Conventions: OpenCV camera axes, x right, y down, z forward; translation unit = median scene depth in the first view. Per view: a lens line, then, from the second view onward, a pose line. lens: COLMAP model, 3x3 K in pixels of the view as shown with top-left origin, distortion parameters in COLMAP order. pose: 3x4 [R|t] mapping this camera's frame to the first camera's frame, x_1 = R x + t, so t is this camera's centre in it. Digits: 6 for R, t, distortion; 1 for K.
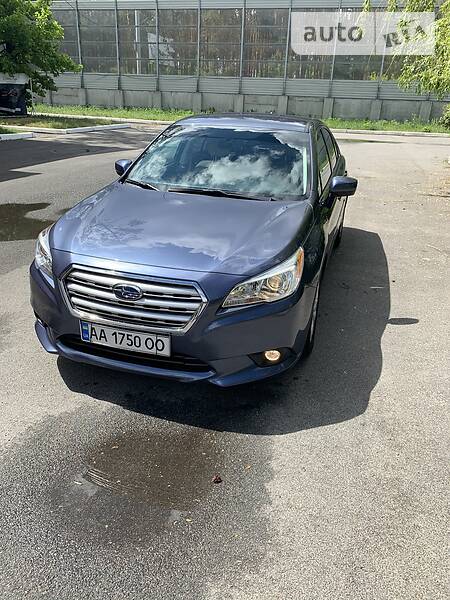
lens RADIAL K [[463.7, 0, 226.2], [0, 463.7, 295.9], [0, 0, 1]] dist [0.019453, -0.007691]
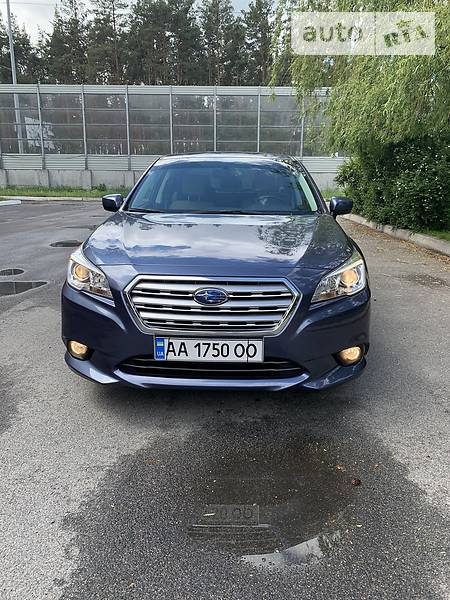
lens RADIAL K [[463.7, 0, 227.9], [0, 463.7, 301.1], [0, 0, 1]] dist [0.019453, -0.007691]
pose [[0.970124, -0.090392, 0.225143, -0.379834], [0.120824, 0.984739, -0.125262, 0.117313], [-0.210384, 0.148722, 0.966240, 0.113511]]
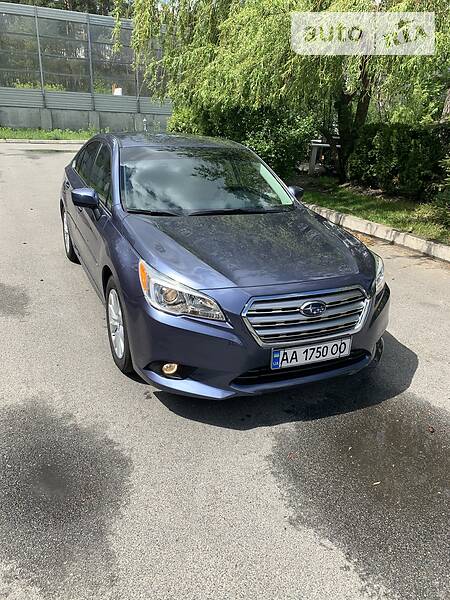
lens RADIAL K [[463.7, 0, 239.2], [0, 463.7, 297.6], [0, 0, 1]] dist [0.019453, -0.007691]
pose [[0.768261, -0.231328, 0.596878, -0.959814], [0.238796, 0.968682, 0.068063, -0.144051], [-0.593929, 0.090242, 0.799440, 0.242406]]
